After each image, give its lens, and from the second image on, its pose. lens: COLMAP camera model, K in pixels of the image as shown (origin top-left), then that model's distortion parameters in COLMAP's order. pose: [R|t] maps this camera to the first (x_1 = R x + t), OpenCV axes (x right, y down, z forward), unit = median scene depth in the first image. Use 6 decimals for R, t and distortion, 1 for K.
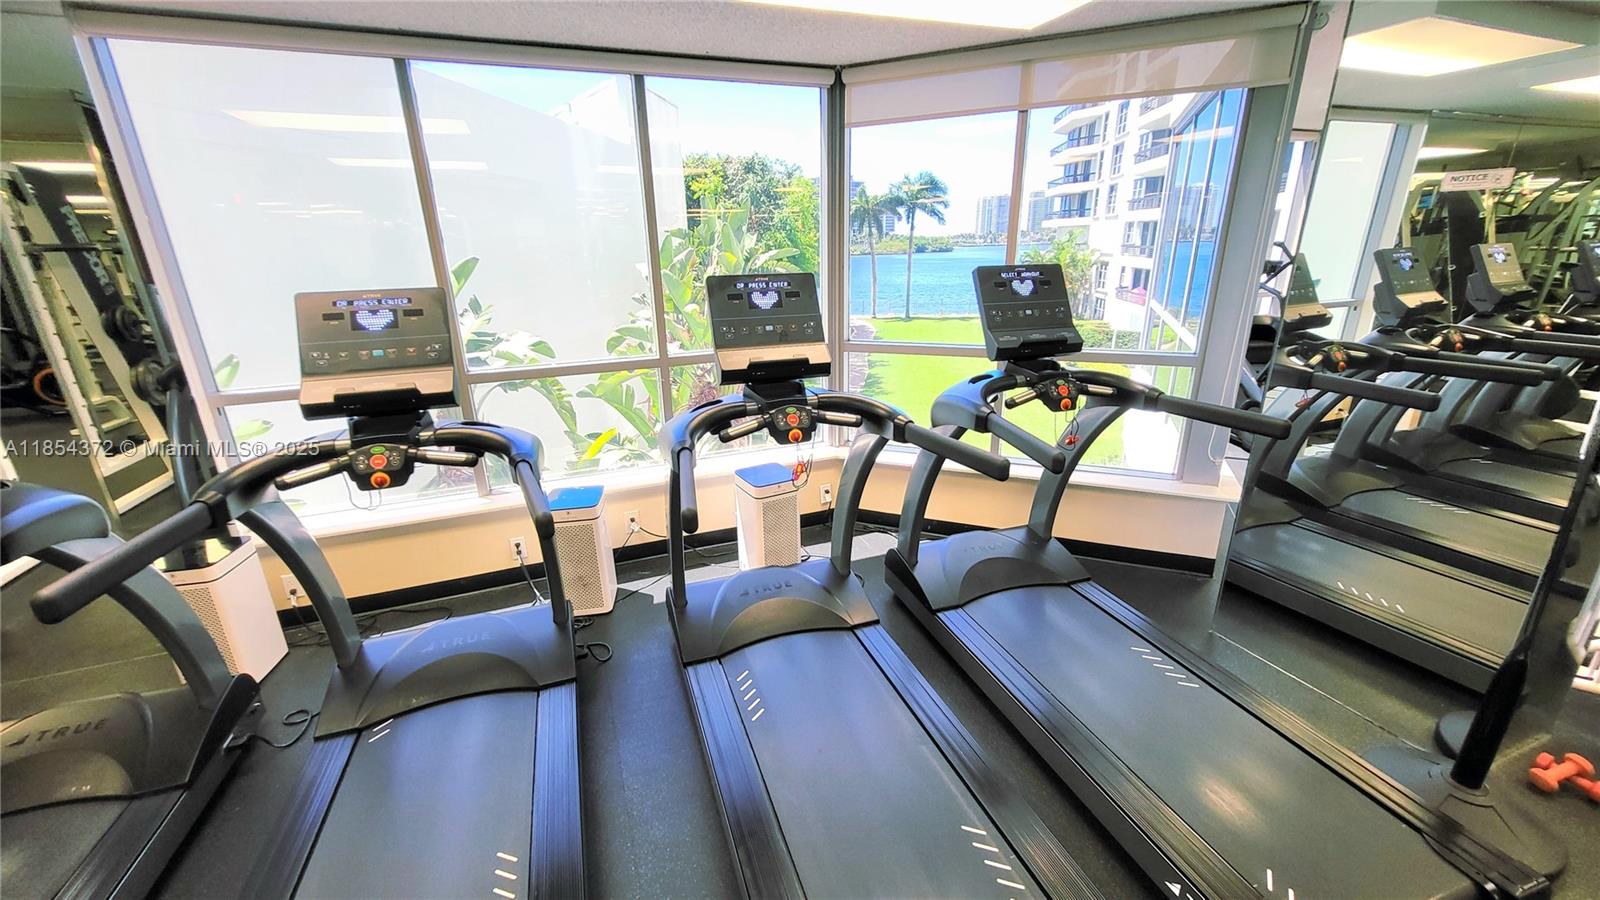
lens RADIAL K [[628.4, 0, 802.8], [0, 628.4, 451.7], [0, 0, 1]] dist [-0.002732, 0.000320]
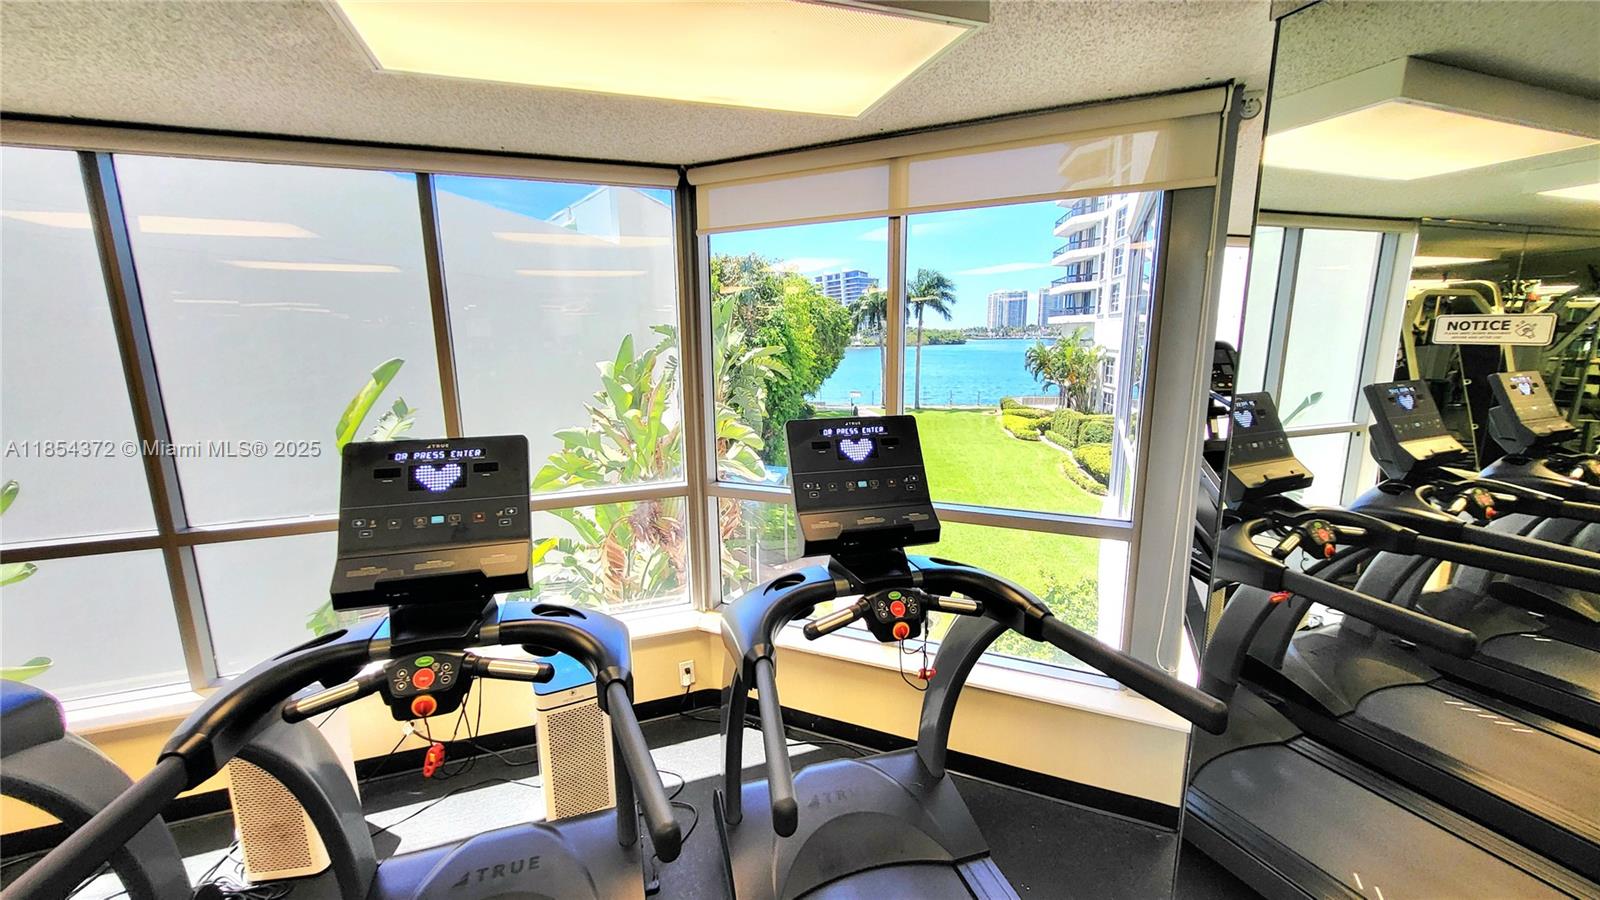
lens RADIAL K [[628.4, 0, 803.6], [0, 628.4, 448.7], [0, 0, 1]] dist [-0.002732, 0.000320]
pose [[0.999574, 0.015153, -0.024956, 0.223953], [-0.018491, 0.990050, -0.139499, -0.116986], [0.022594, 0.139901, 0.989908, 0.210036]]
